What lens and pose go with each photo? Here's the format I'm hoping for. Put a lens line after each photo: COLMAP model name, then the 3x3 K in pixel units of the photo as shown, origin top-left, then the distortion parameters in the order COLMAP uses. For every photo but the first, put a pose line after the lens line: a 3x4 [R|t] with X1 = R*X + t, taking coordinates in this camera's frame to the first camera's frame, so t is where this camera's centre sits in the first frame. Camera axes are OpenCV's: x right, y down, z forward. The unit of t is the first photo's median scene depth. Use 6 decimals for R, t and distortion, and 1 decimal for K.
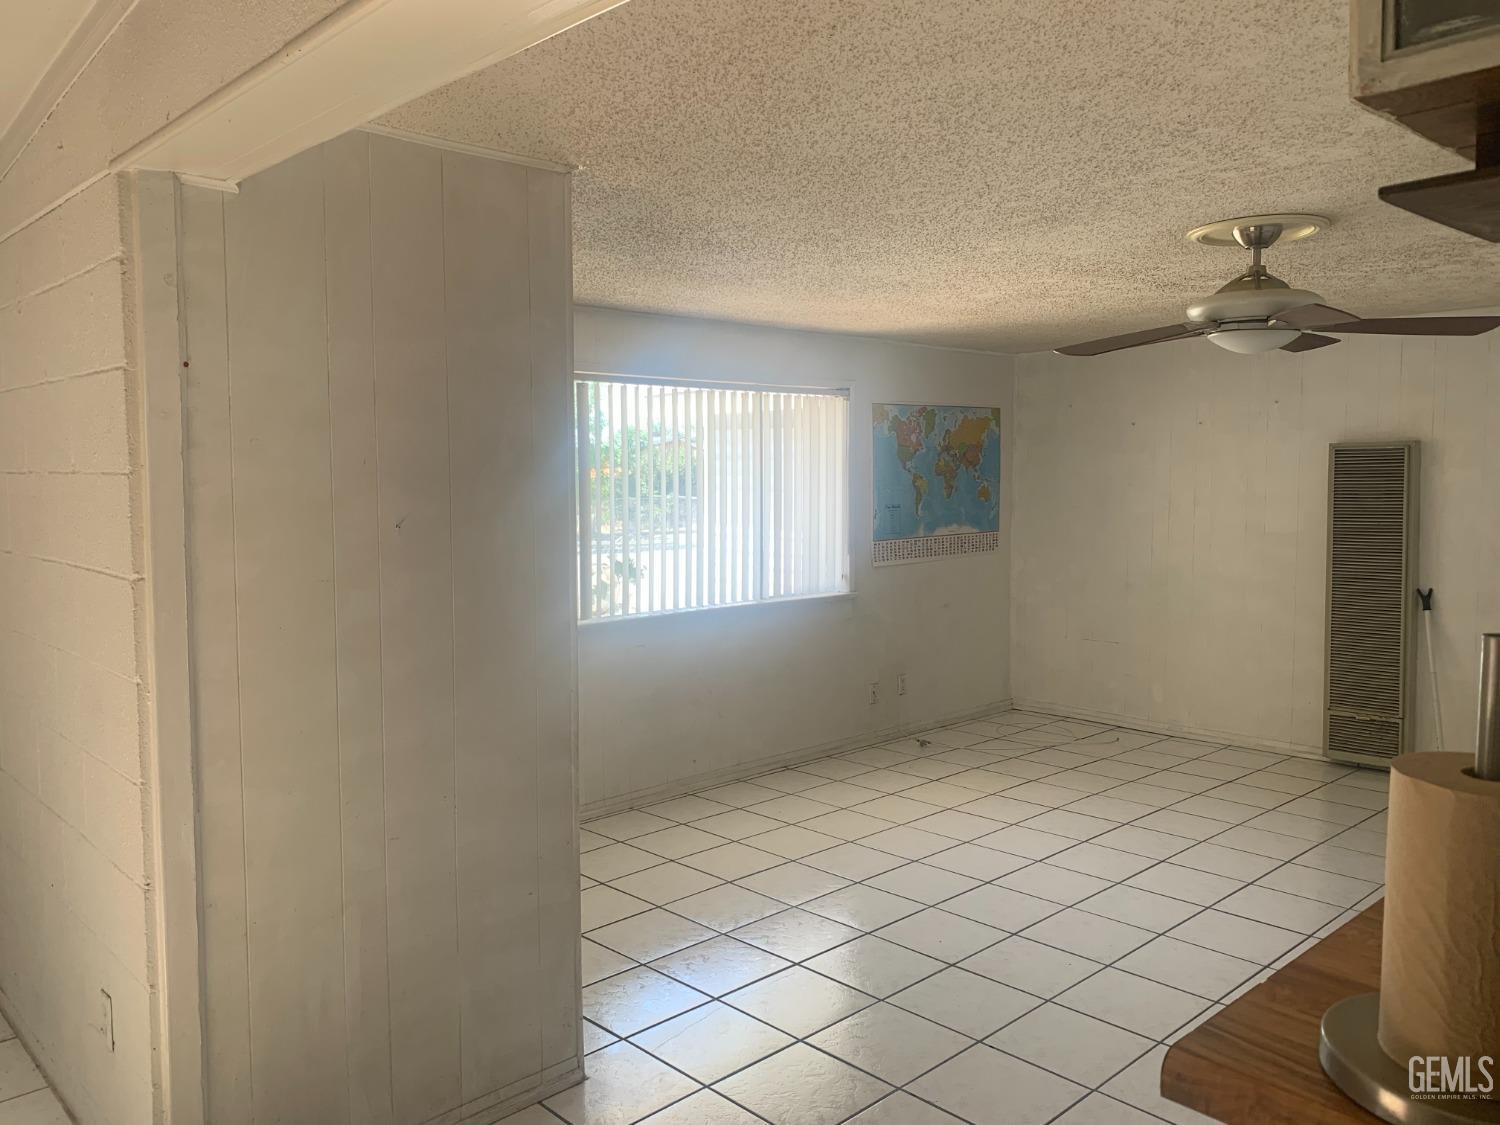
lens RADIAL K [[1139.0, 0, 730.2], [0, 1139.0, 545.3], [0, 0, 1]] dist [0.111020, -0.214085]
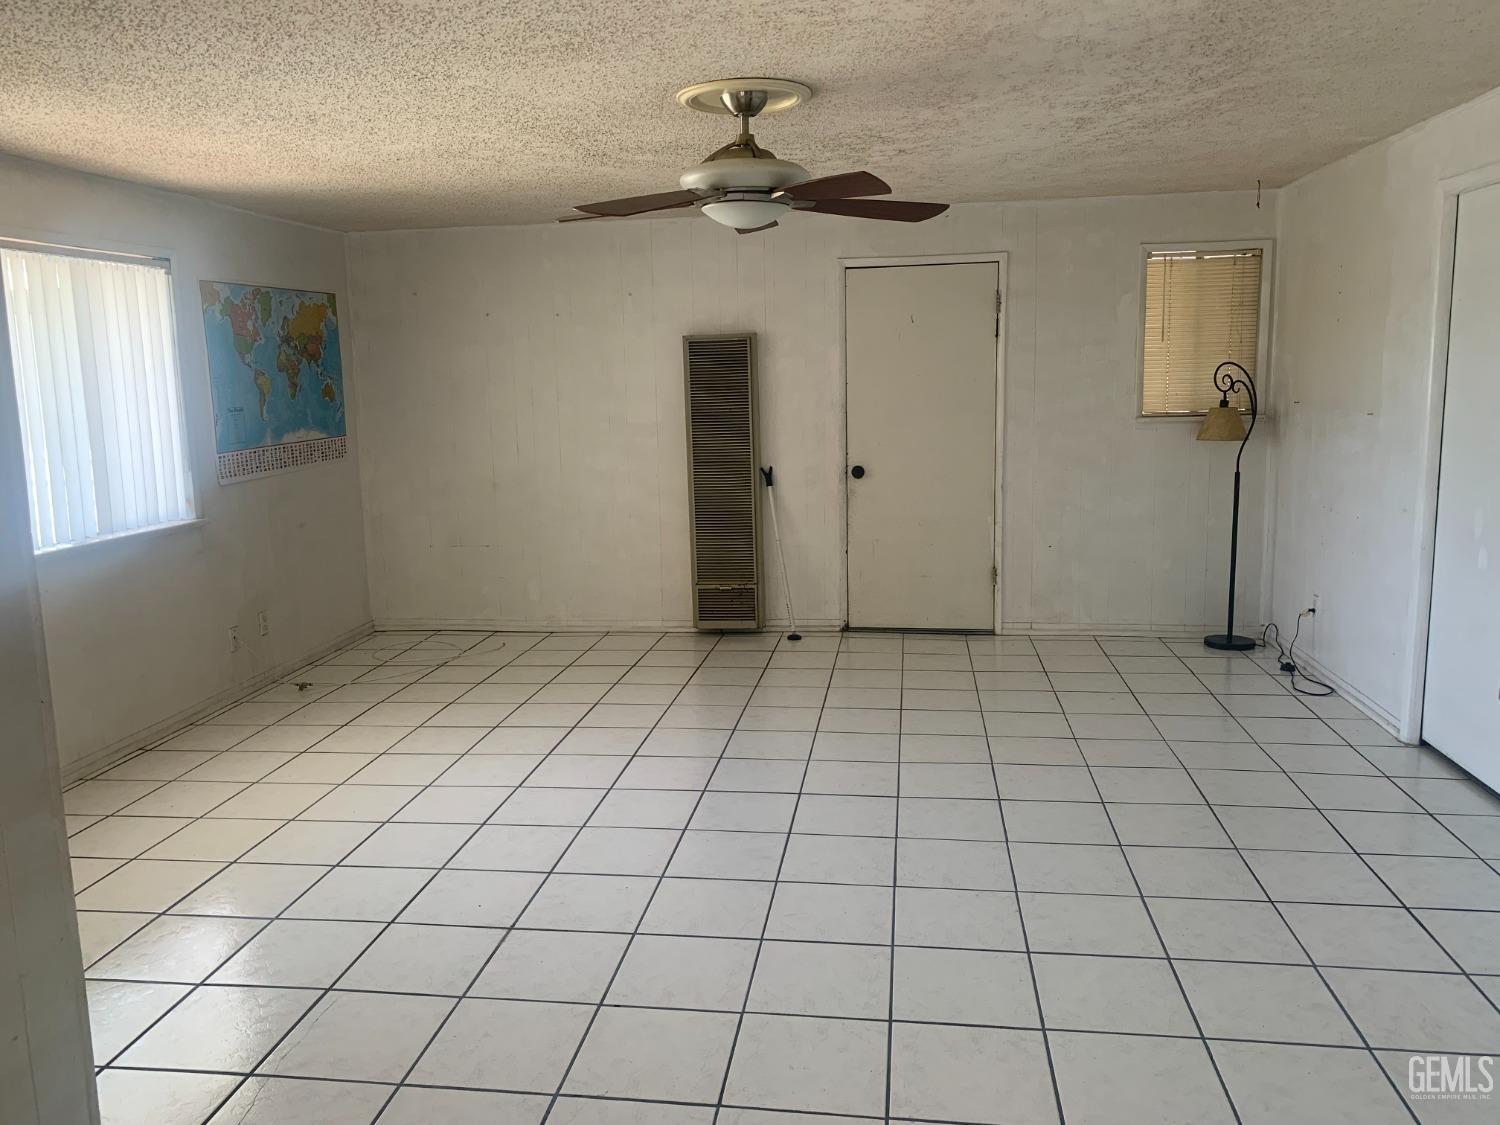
lens RADIAL K [[1139.0, 0, 730.2], [0, 1139.0, 545.3], [0, 0, 1]] dist [0.111020, -0.214085]
pose [[0.781018, -0.106991, 0.615276, -0.100665], [0.058891, 0.993443, 0.097995, 0.002414], [-0.621726, -0.040301, 0.782197, 0.131520]]
